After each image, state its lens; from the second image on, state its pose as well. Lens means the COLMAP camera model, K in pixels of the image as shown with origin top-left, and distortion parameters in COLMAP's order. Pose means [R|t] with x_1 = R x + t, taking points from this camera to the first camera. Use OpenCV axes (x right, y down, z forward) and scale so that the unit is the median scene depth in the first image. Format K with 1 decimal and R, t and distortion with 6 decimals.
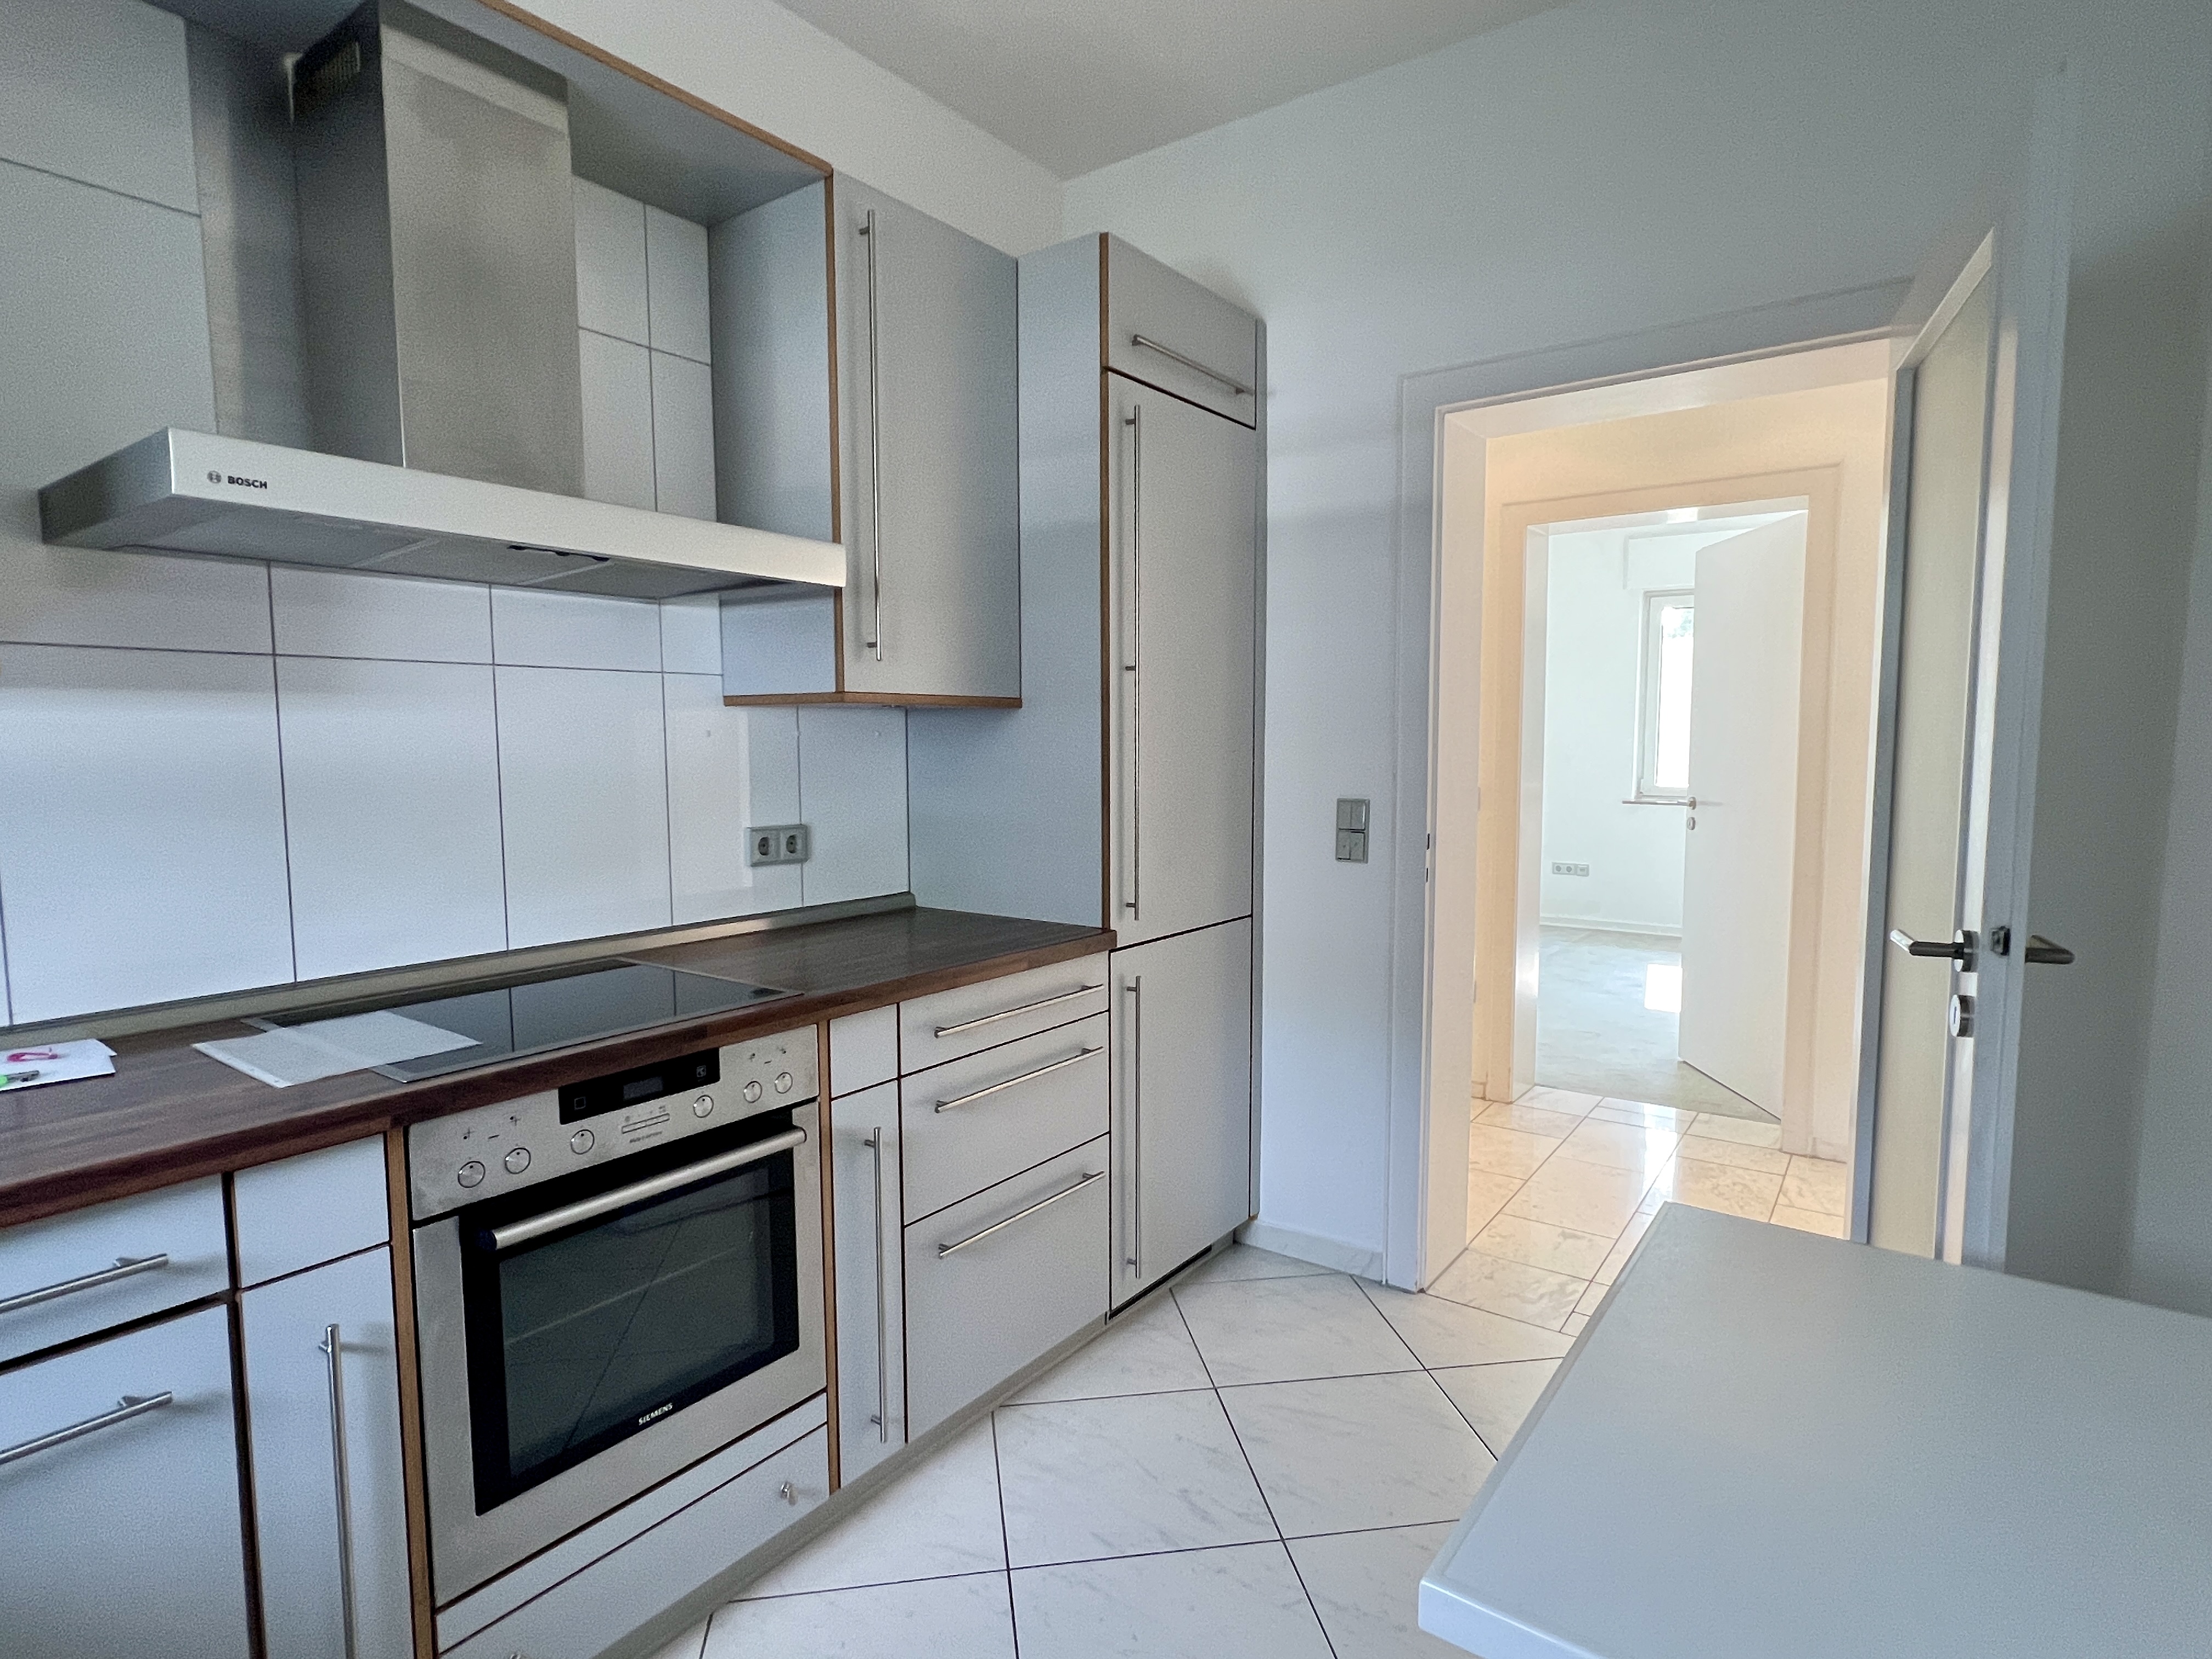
lens RADIAL K [[1160.8, 0, 1104.9], [0, 1160.8, 832.3], [0, 0, 1]] dist [-0.000325, -0.000056]
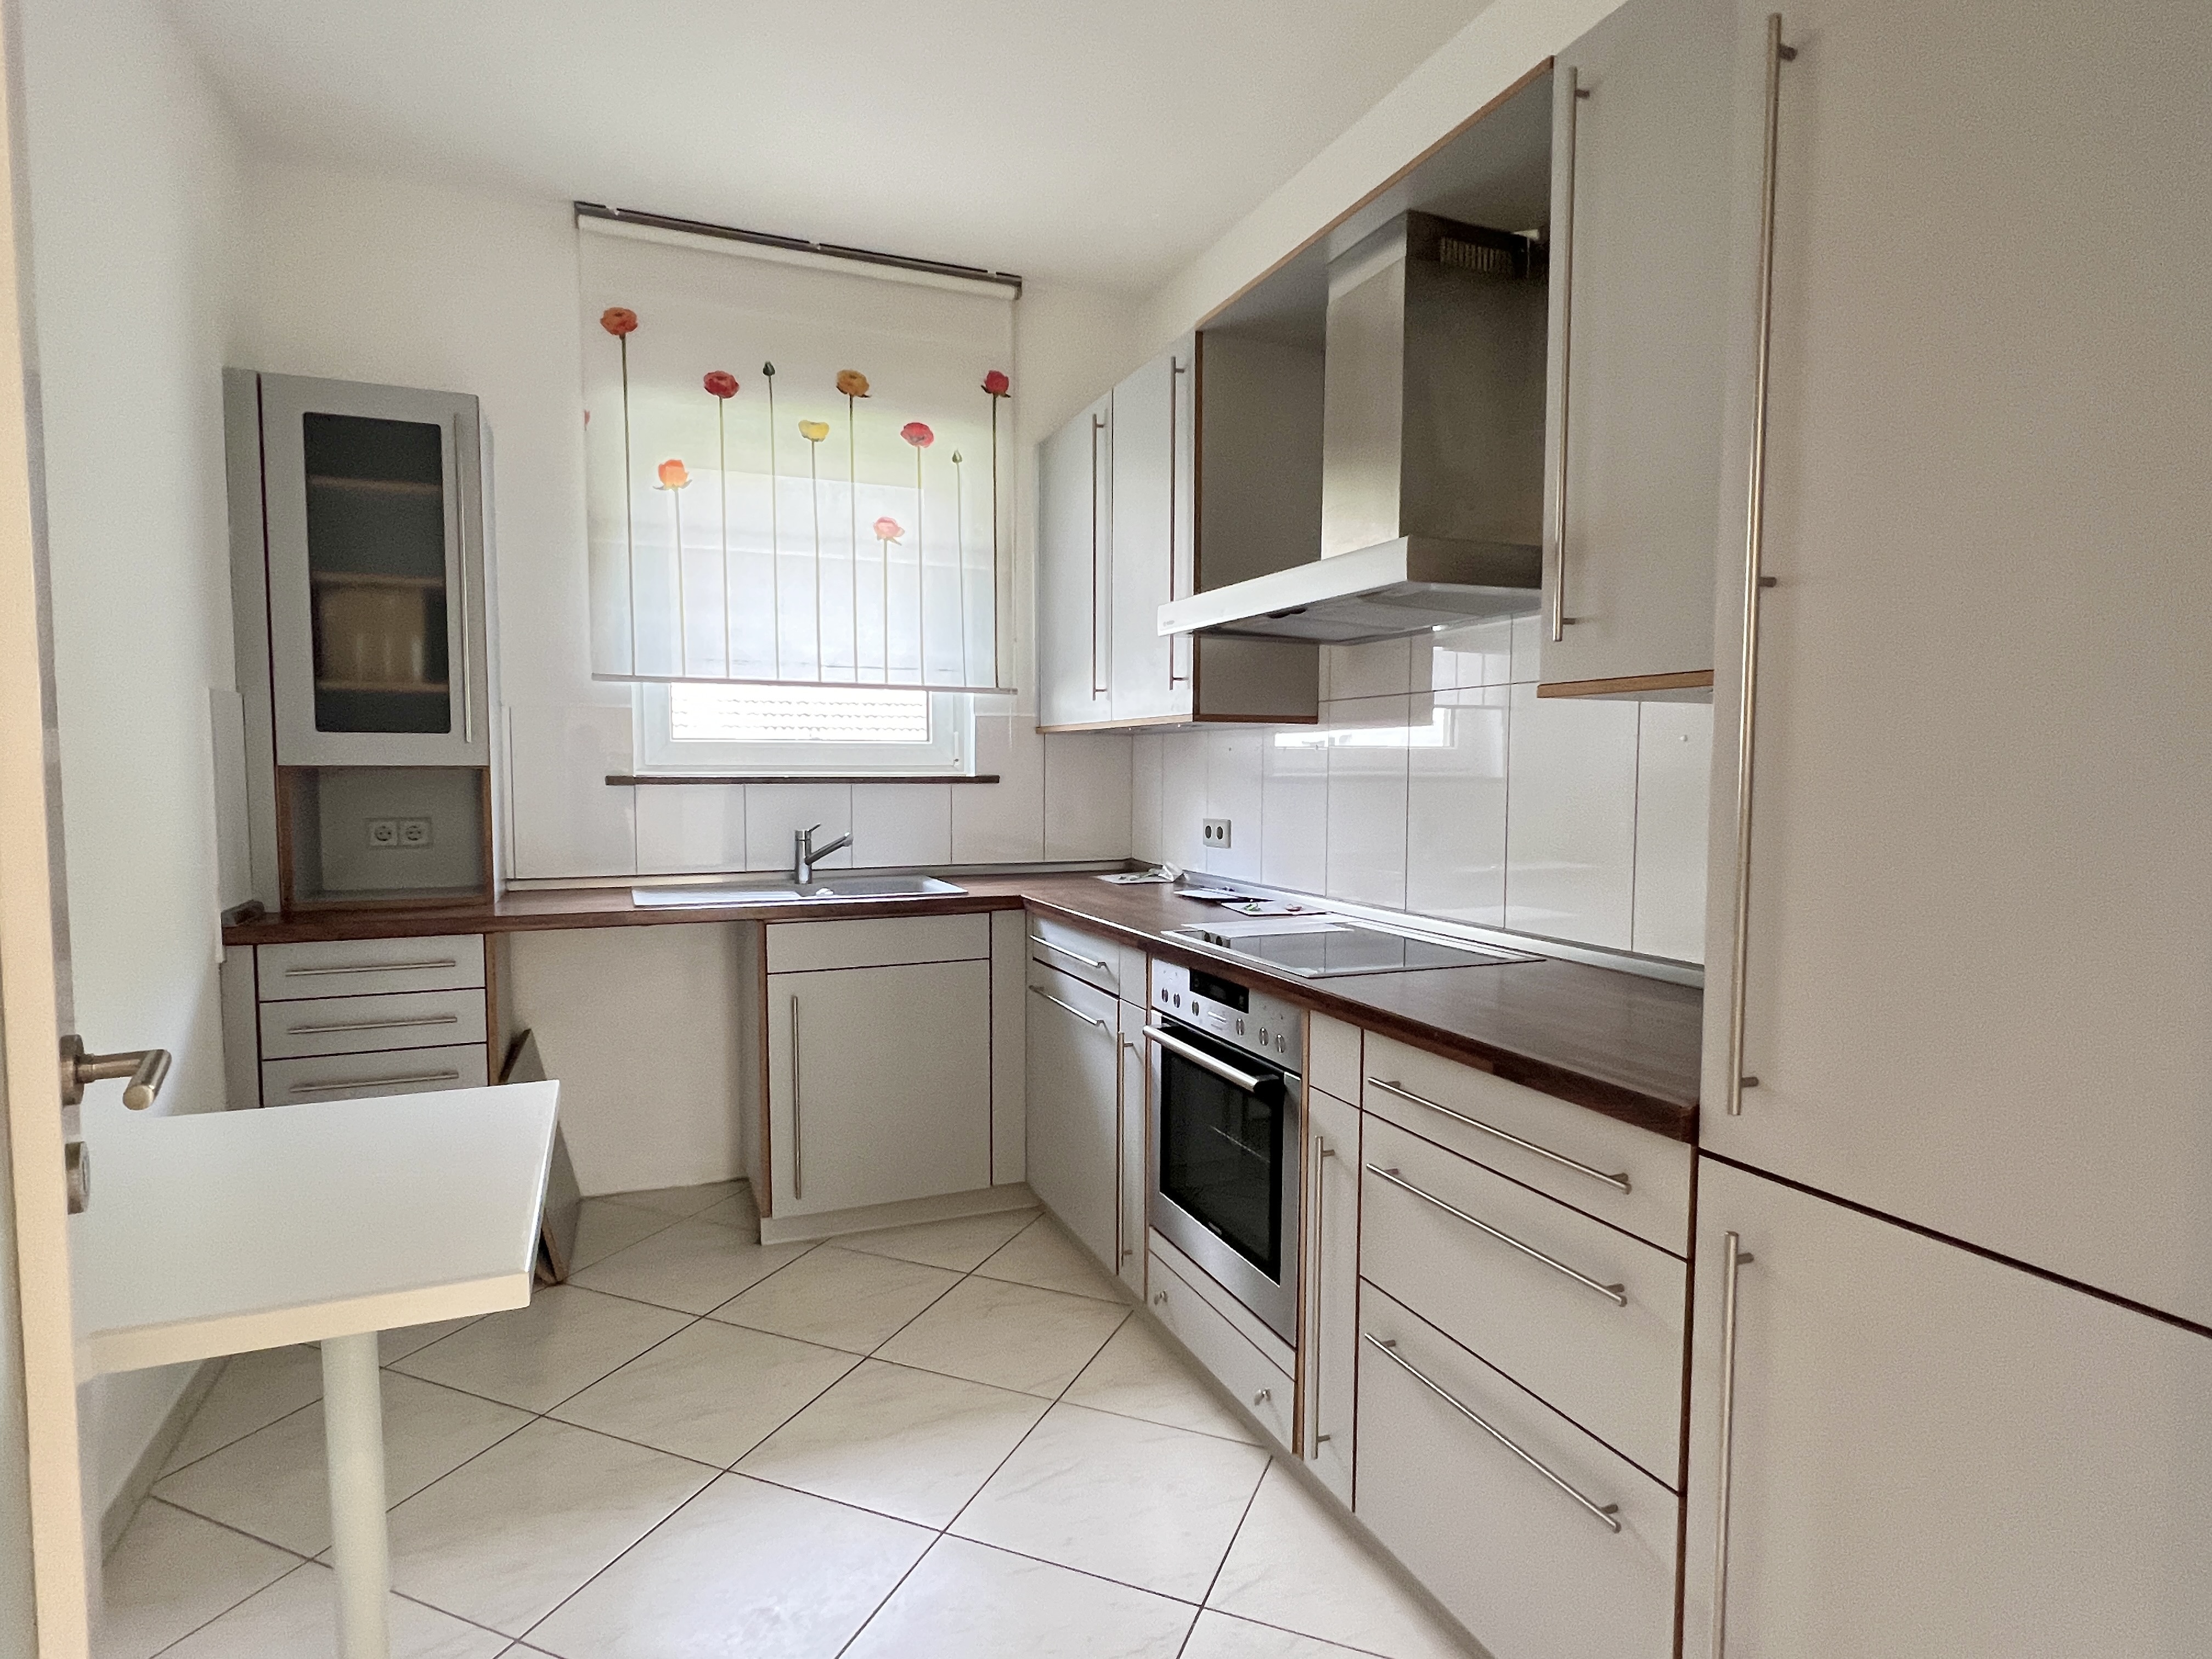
lens RADIAL K [[1160.8, 0, 1104.1], [0, 1160.8, 832.4], [0, 0, 1]] dist [-0.000325, -0.000056]
pose [[-0.507594, 0.043199, -0.860513, 0.838963], [-0.082315, 0.991742, 0.098342, -0.098329], [0.857655, 0.120751, -0.499847, 1.471564]]
